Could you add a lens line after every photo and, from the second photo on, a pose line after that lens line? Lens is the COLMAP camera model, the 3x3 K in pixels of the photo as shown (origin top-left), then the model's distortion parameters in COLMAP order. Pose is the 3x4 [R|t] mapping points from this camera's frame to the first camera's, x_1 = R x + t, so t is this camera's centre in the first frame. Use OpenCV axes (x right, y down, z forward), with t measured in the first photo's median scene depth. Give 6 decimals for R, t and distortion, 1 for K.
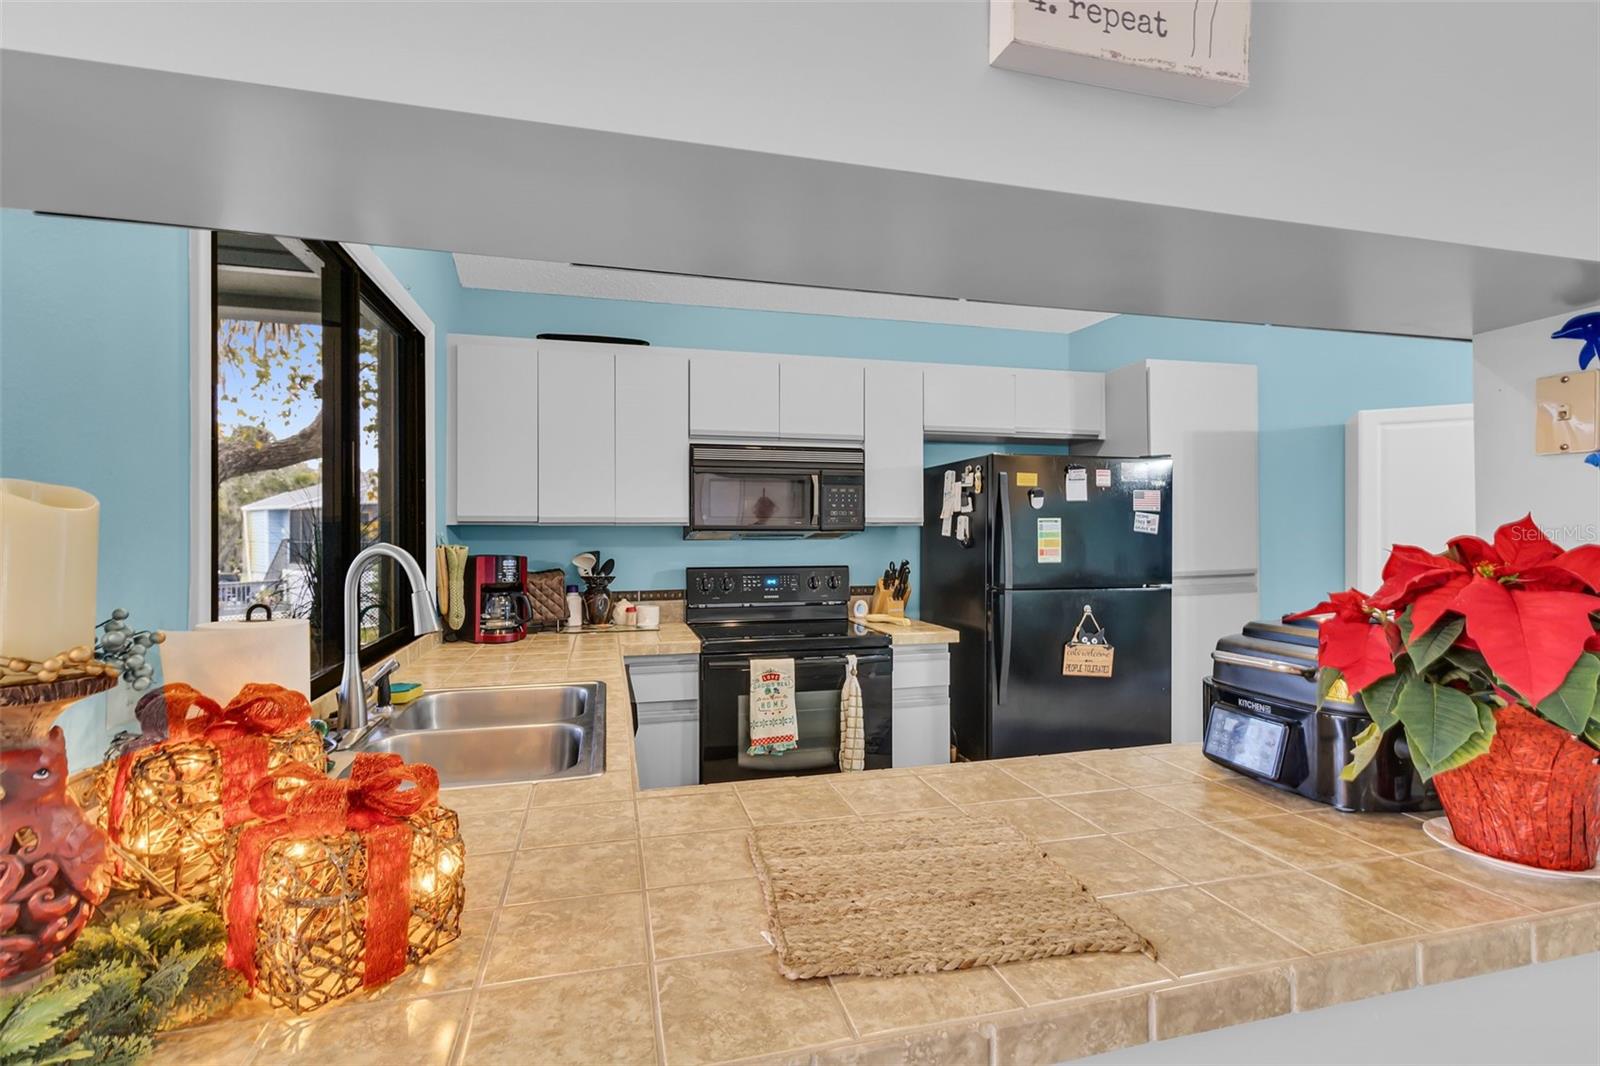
lens RADIAL K [[742.3, 0, 801.4], [0, 742.3, 527.3], [0, 0, 1]] dist [0.011332, 0.000066]
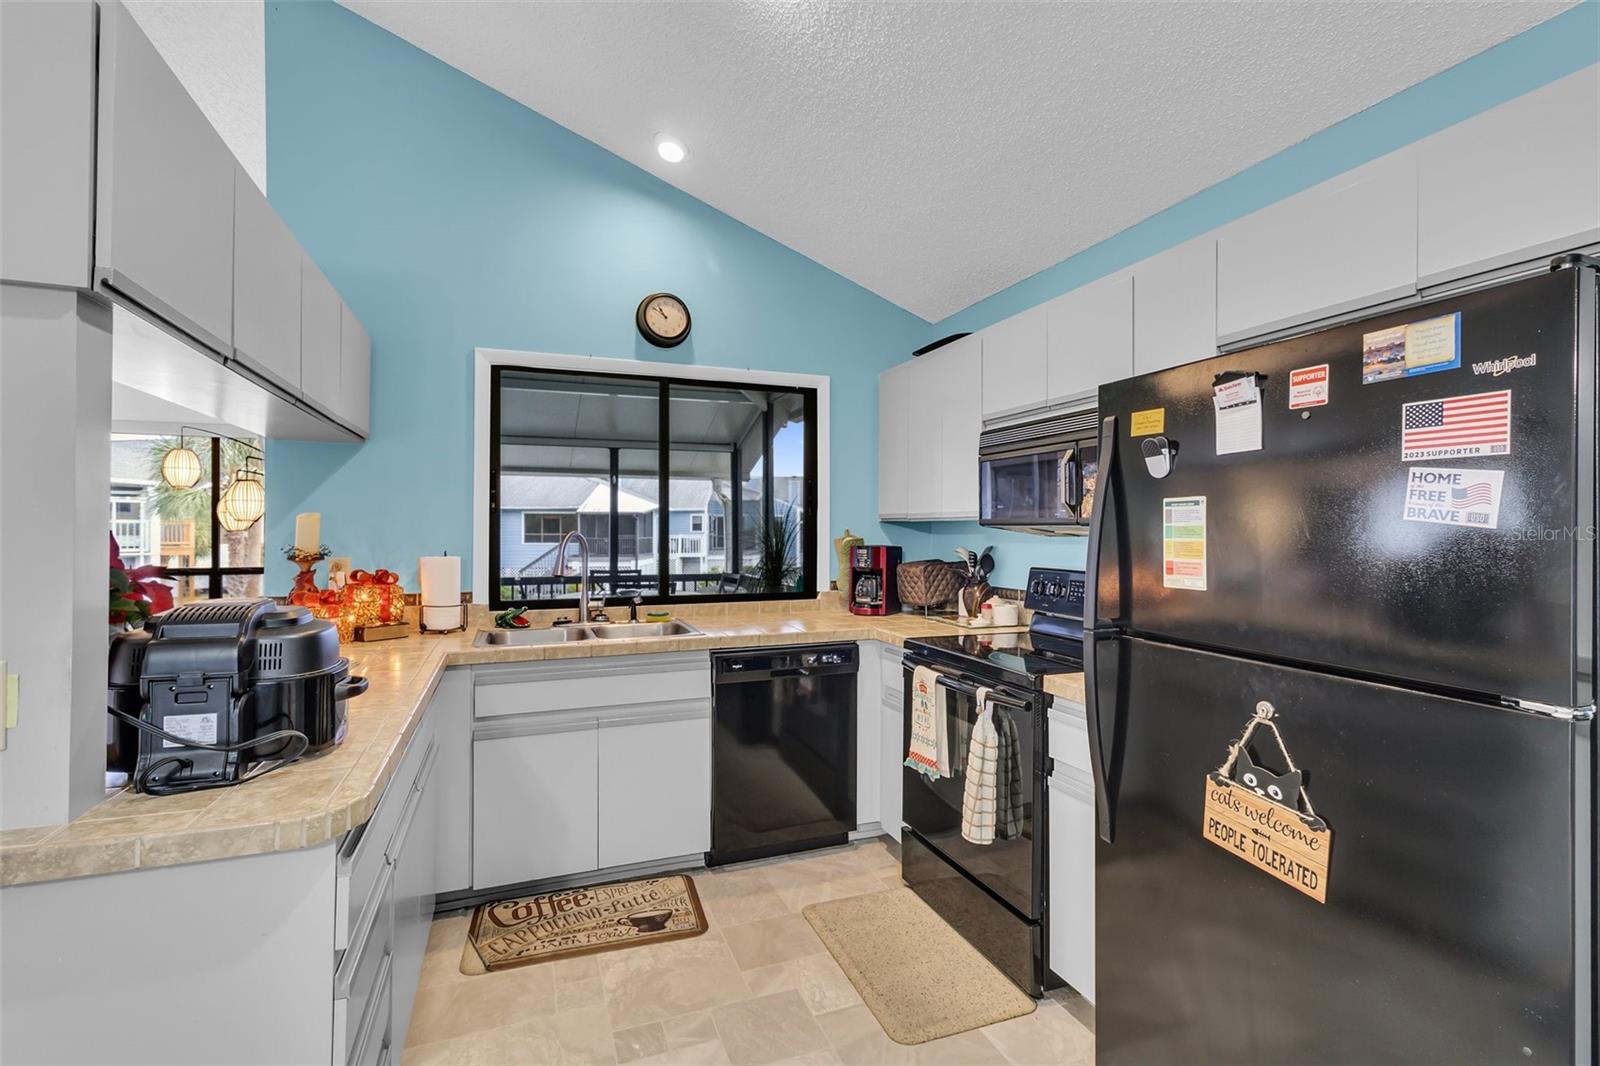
lens RADIAL K [[765.7, 0, 803.3], [0, 765.7, 532.9], [0, 0, 1]] dist [-0.001778, -0.000623]
pose [[0.100058, 0.008175, -0.994948, 0.788153], [0.004194, 0.999954, 0.008638, 0.005756], [0.994973, -0.005037, 0.100019, 0.703729]]
